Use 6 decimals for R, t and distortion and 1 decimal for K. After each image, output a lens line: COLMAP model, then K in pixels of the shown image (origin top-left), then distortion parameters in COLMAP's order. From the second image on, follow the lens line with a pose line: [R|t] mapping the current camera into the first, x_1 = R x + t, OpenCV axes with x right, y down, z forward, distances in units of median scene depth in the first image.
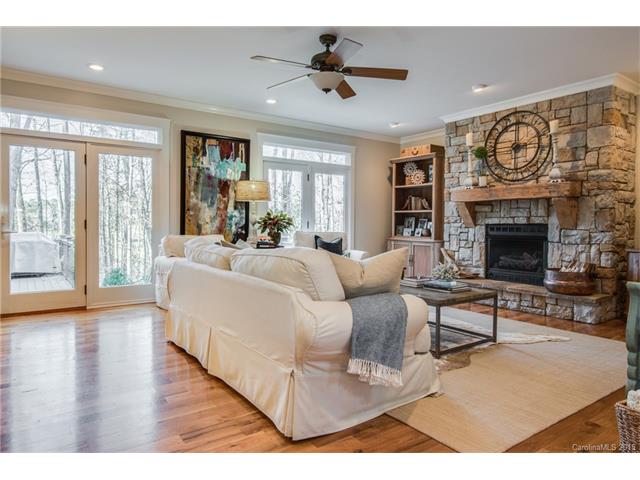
lens RADIAL K [[413.0, 0, 312.1], [0, 413.0, 226.8], [0, 0, 1]] dist [0.006515, -0.001251]
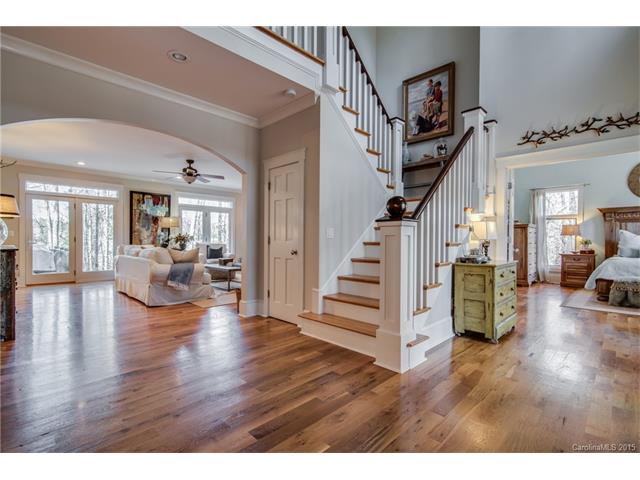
lens RADIAL K [[307.0, 0, 319.9], [0, 307.0, 242.2], [0, 0, 1]] dist [-0.003772, -0.000040]
pose [[0.983435, -0.000646, 0.181257, 0.293343], [0.000287, 0.999998, 0.002003, 0.004186], [-0.181258, -0.001918, 0.983434, -0.562920]]
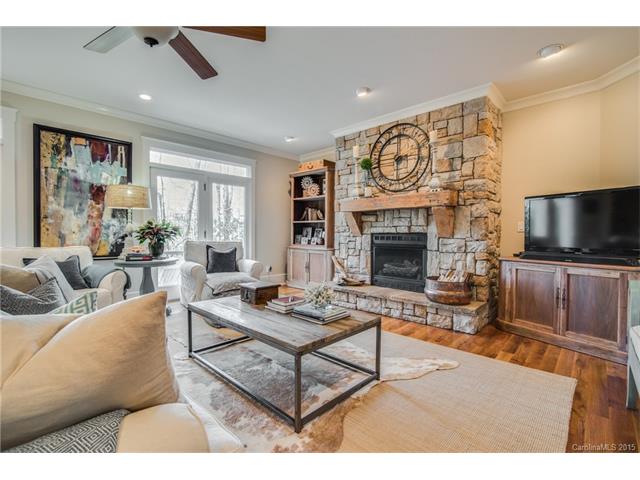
lens RADIAL K [[297.7, 0, 314.8], [0, 297.7, 236.4], [0, 0, 1]] dist [-0.003987, -0.000067]
pose [[0.980444, -0.003977, 0.196758, 0.130292], [0.003465, 0.999990, 0.002949, -0.001347], [-0.196768, -0.002210, 0.980448, 0.285564]]
